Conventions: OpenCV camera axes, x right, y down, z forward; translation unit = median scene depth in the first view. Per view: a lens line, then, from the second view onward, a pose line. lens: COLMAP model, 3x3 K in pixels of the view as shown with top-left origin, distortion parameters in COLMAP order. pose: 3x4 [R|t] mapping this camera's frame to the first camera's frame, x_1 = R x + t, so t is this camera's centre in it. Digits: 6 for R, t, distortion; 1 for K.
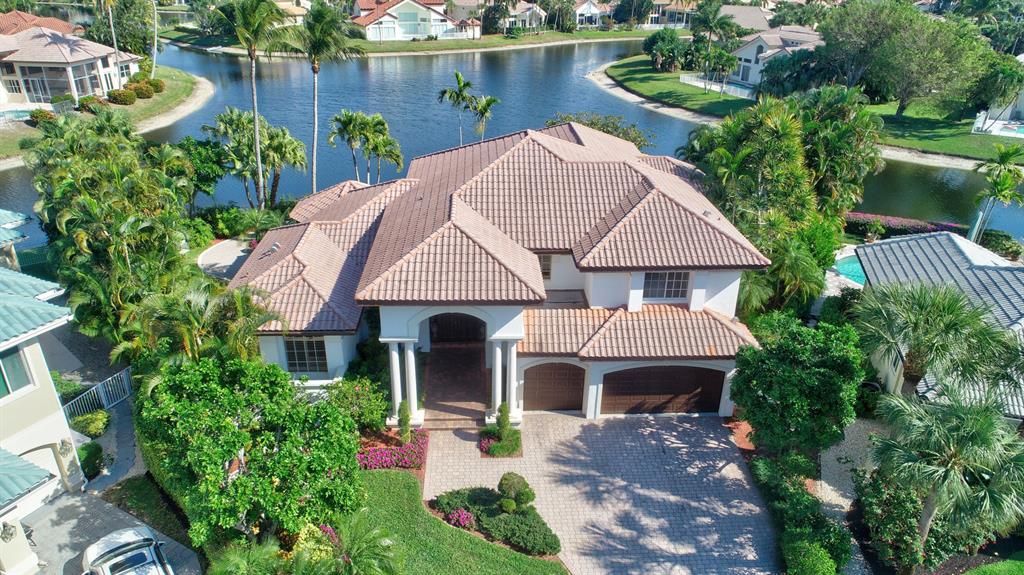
lens RADIAL K [[699.7, 0, 512.0], [0, 699.7, 287.5], [0, 0, 1]] dist [0.000433, 0.002255]
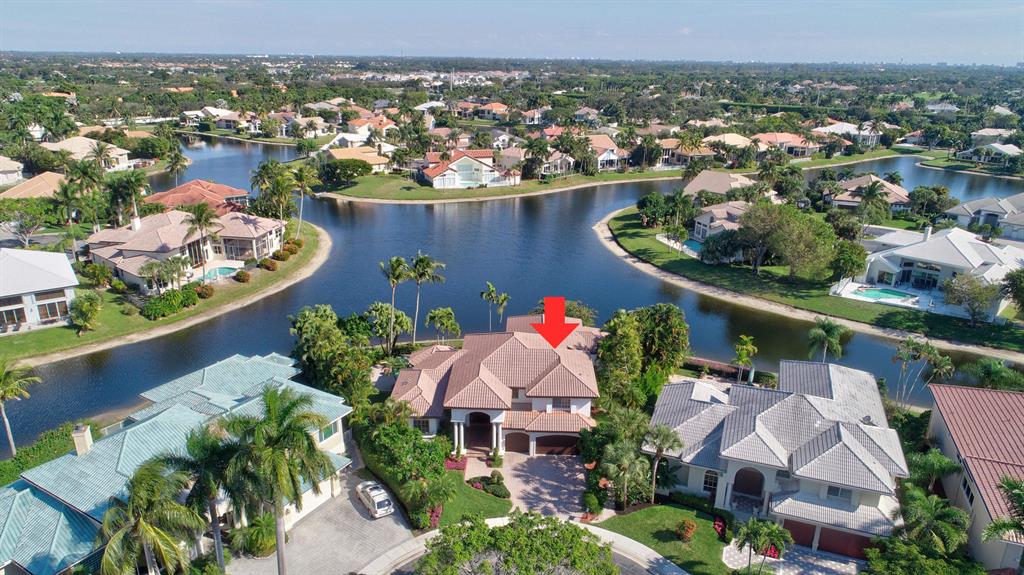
lens RADIAL K [[699.7, 0, 512.0], [0, 699.7, 287.5], [0, 0, 1]] dist [0.000433, 0.002255]
pose [[0.997346, 0.021647, -0.069513, 0.202159], [-0.029393, 0.993226, -0.112415, -0.127101], [0.066609, 0.114160, 0.991227, -1.556308]]
